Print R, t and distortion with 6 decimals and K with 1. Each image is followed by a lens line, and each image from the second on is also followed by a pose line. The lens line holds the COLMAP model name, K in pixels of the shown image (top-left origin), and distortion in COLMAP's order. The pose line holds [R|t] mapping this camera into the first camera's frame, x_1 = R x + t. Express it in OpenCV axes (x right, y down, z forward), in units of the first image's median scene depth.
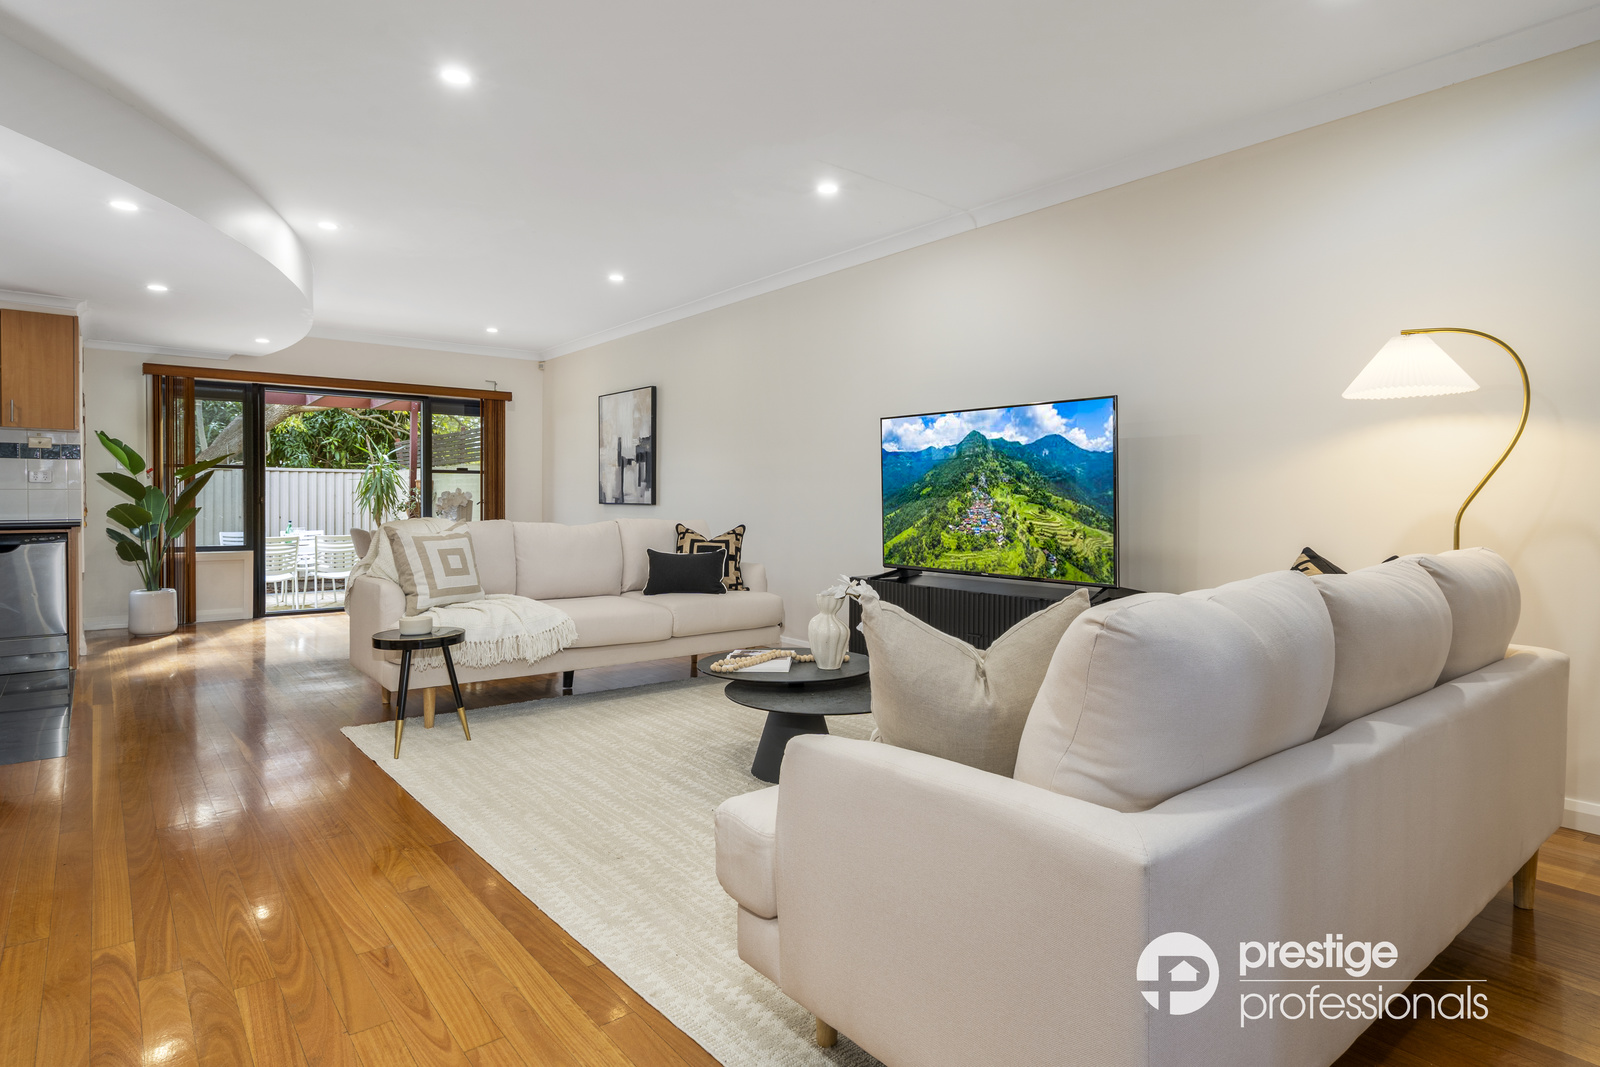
lens RADIAL K [[876.4, 0, 810.2], [0, 876.4, 499.8], [0, 0, 1]] dist [-0.000875, -0.001353]
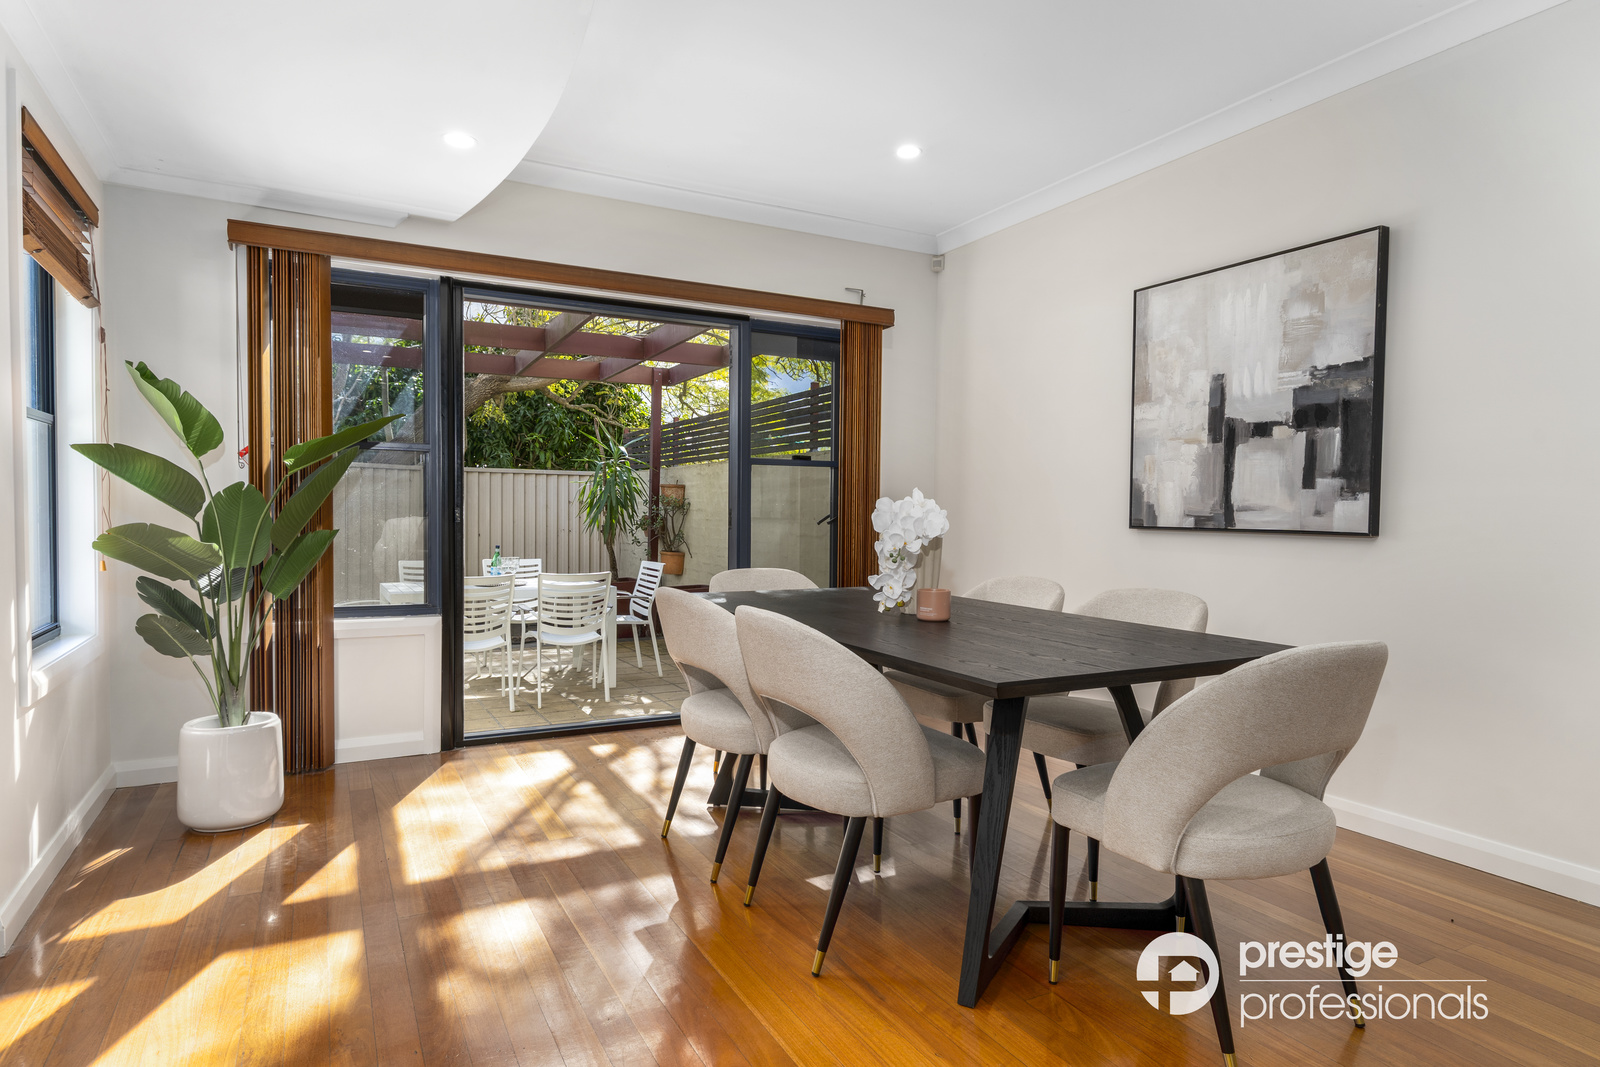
lens RADIAL K [[910.6, 0, 799.1], [0, 910.6, 534.0], [0, 0, 1]] dist [0.000339, 0.001090]
pose [[0.980238, 0.013040, -0.197392, -0.331277], [-0.008618, 0.999693, 0.023244, -0.002014], [0.197635, -0.021083, 0.980049, 0.526964]]
